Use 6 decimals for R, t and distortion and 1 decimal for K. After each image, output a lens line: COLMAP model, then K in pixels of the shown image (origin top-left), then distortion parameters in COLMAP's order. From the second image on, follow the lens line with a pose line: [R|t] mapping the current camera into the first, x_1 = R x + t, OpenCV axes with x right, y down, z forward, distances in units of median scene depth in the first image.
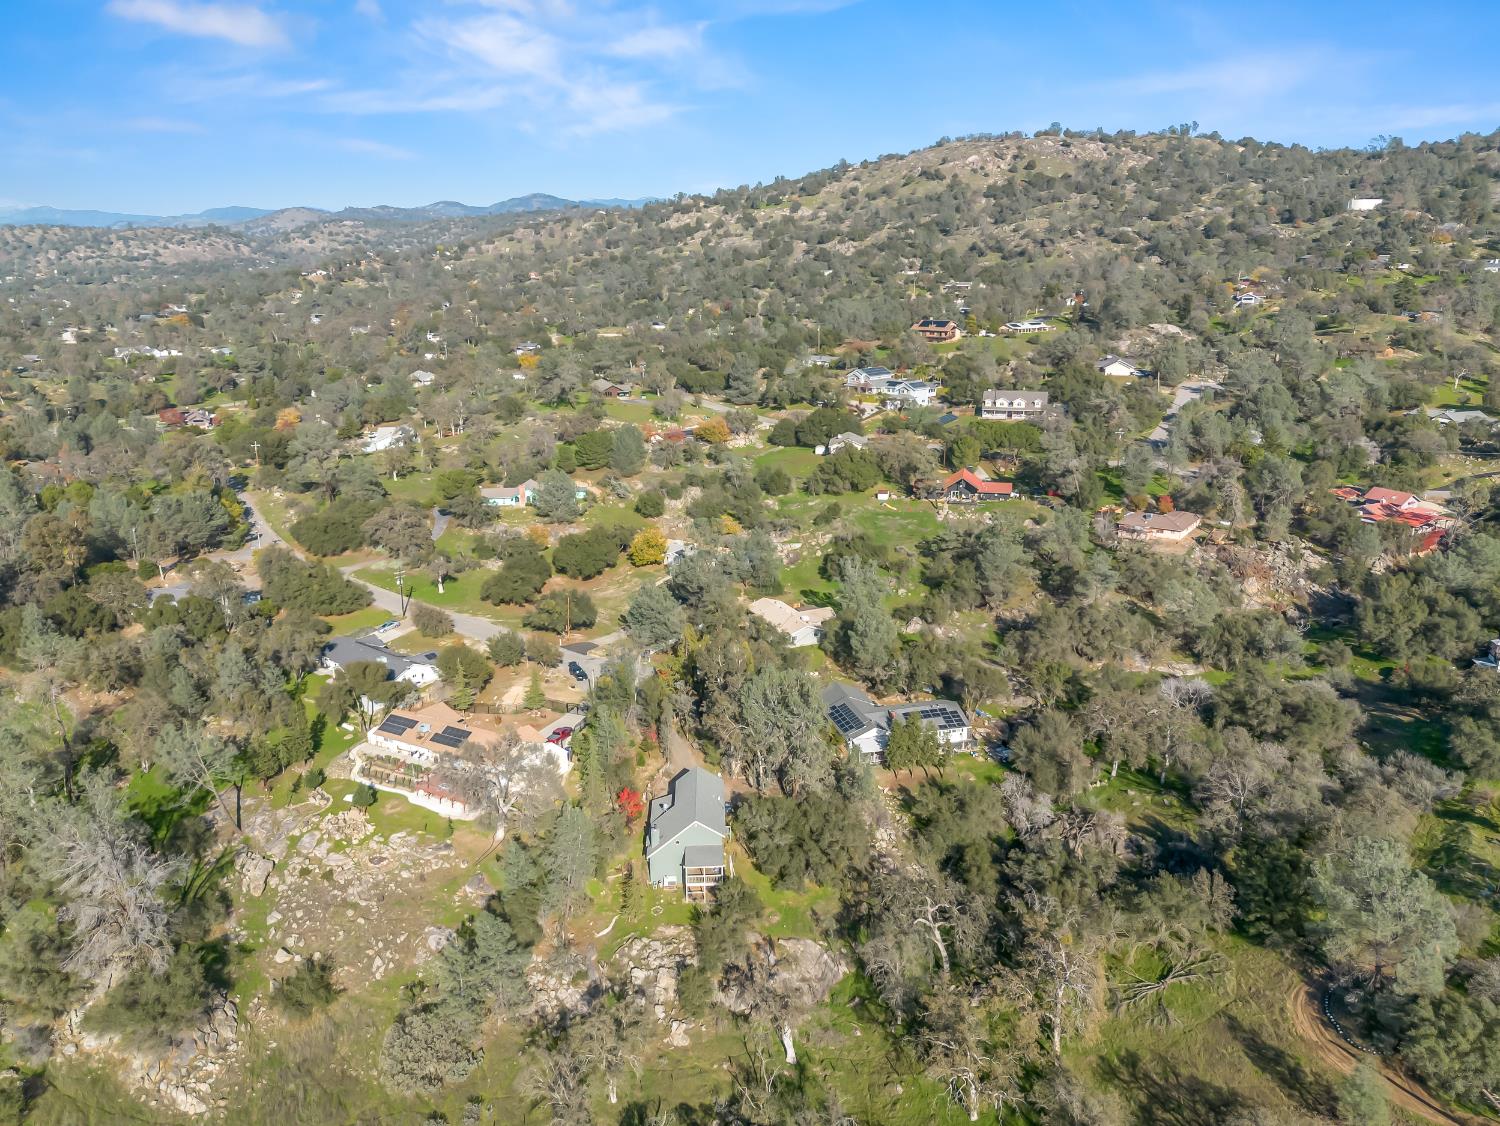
lens RADIAL K [[1070.1, 0, 750.0], [0, 1070.1, 563.0], [0, 0, 1]] dist [0.068018, -0.057663]
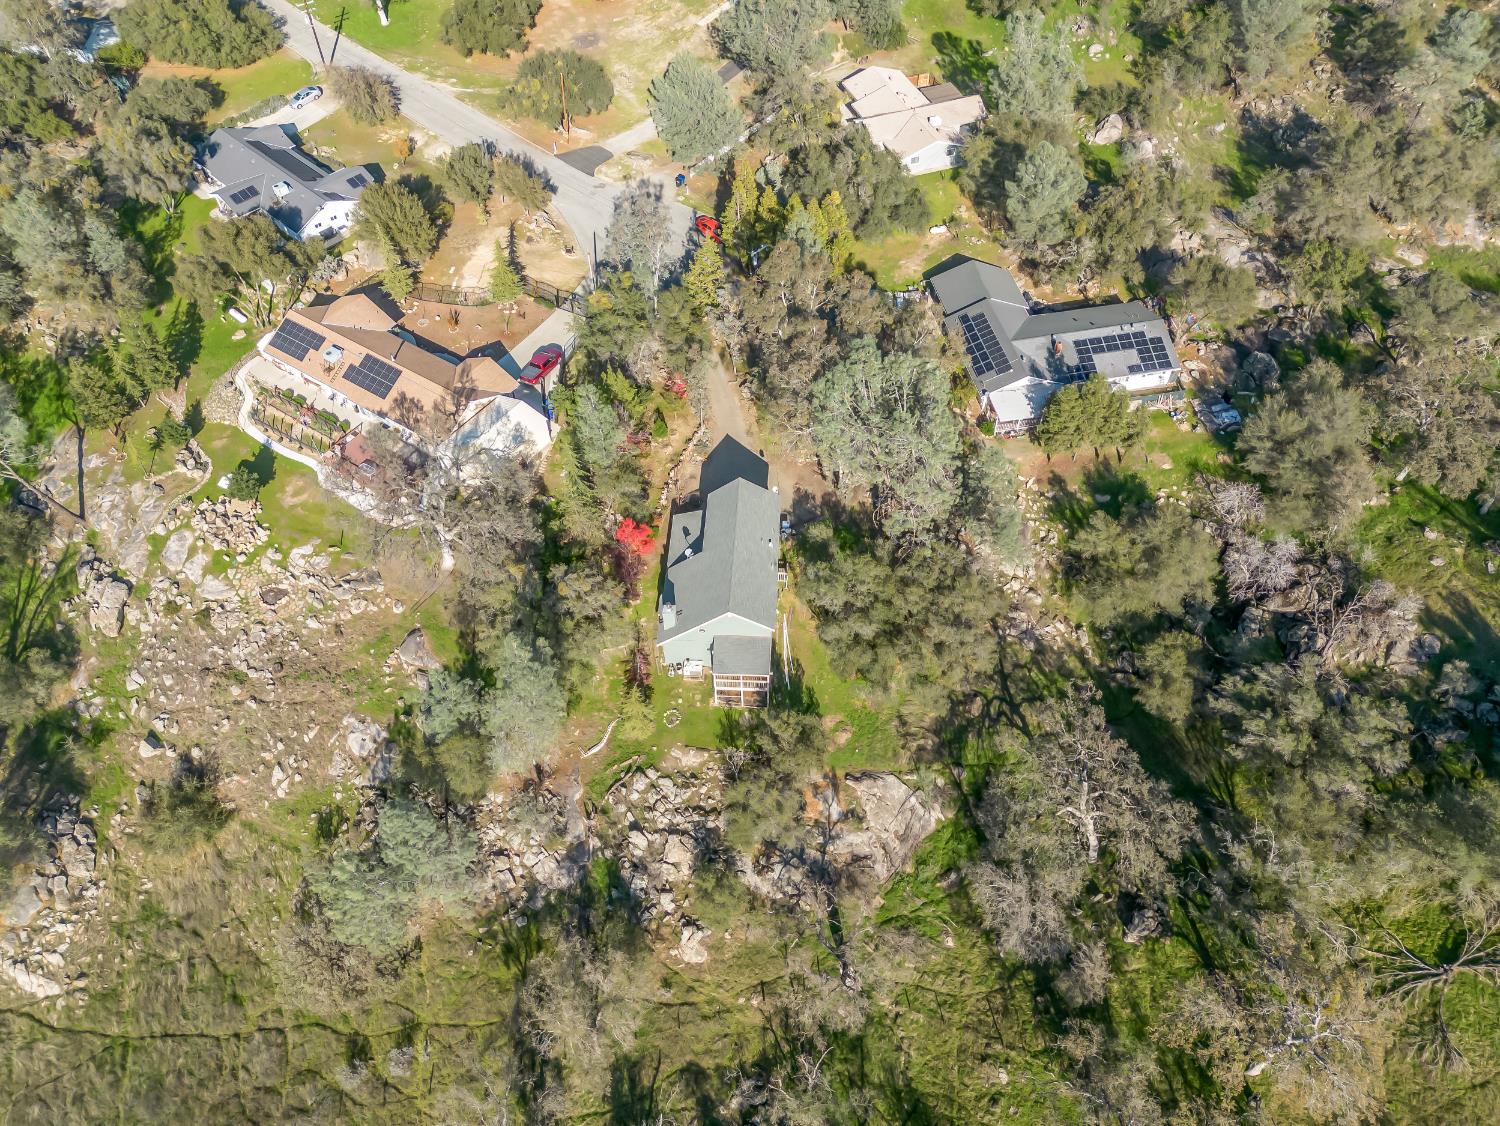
lens RADIAL K [[1070.1, 0, 750.0], [0, 1070.1, 563.0], [0, 0, 1]] dist [0.068018, -0.057663]
pose [[0.995857, 0.065102, -0.063493, -0.000029], [-0.017649, 0.823290, 0.567346, -0.135727], [0.089208, -0.563875, 0.821028, 0.466683]]
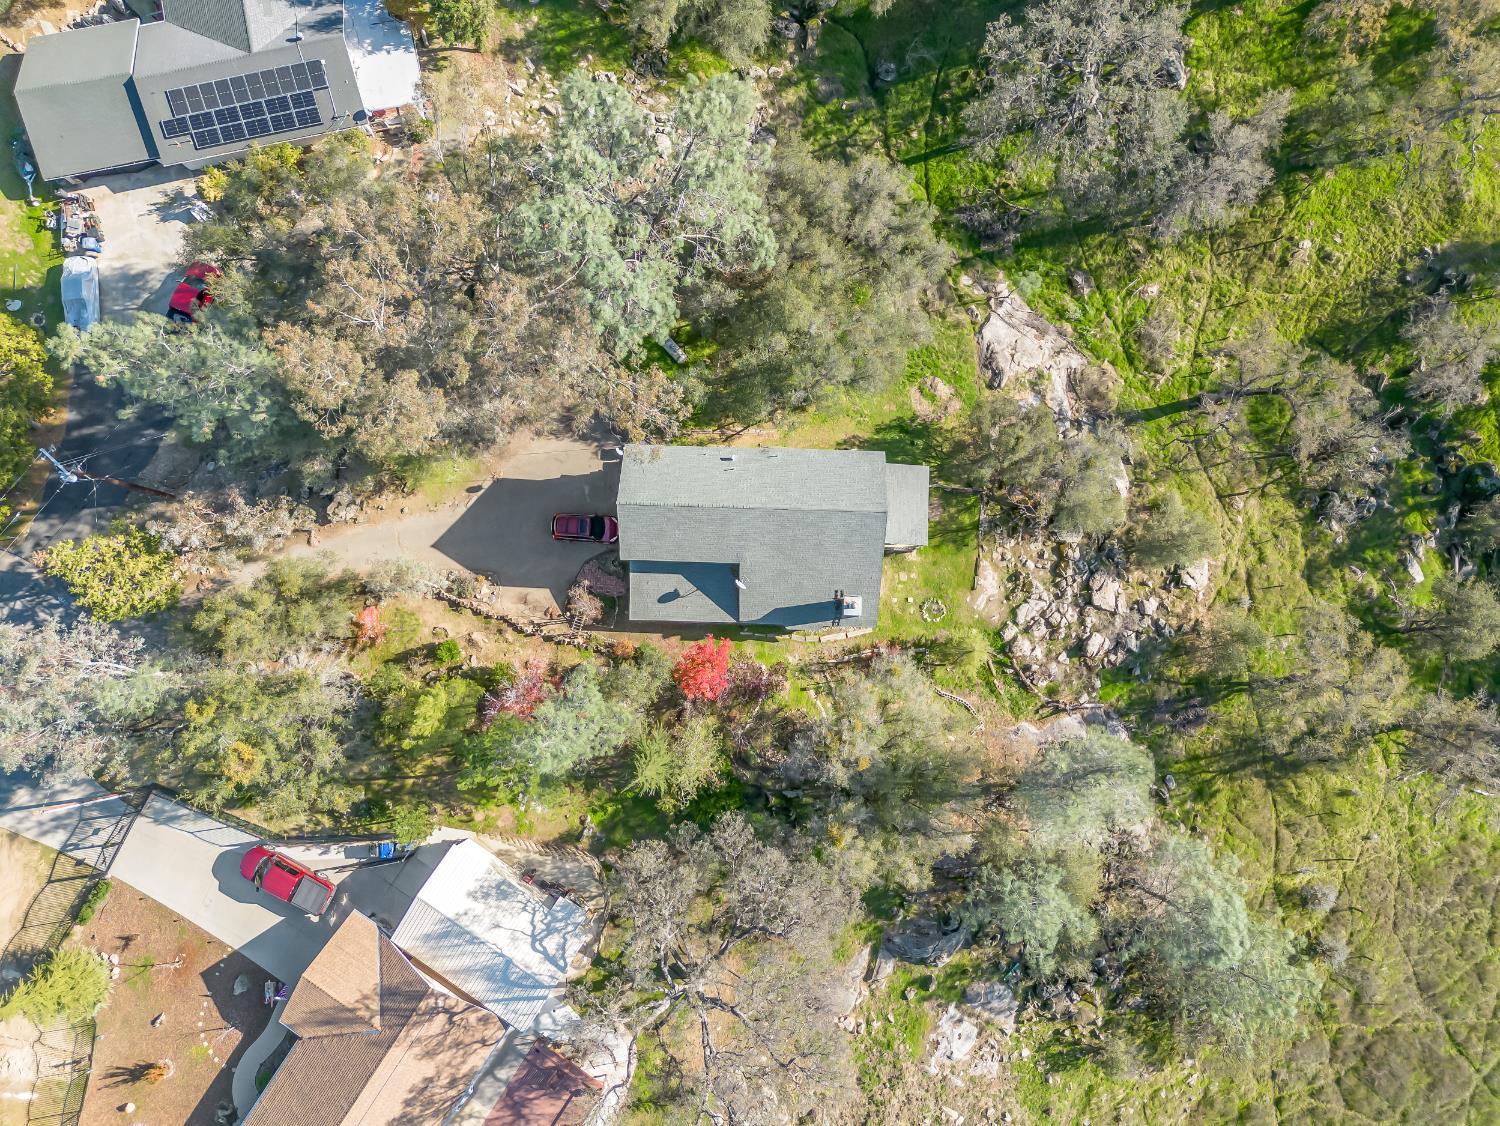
lens RADIAL K [[1070.1, 0, 750.0], [0, 1070.1, 563.0], [0, 0, 1]] dist [0.068018, -0.057663]
pose [[0.071634, -0.993325, 0.090414, -0.107879], [0.301880, 0.107986, 0.947210, -0.172876], [-0.950651, -0.040558, 0.307601, 0.863215]]
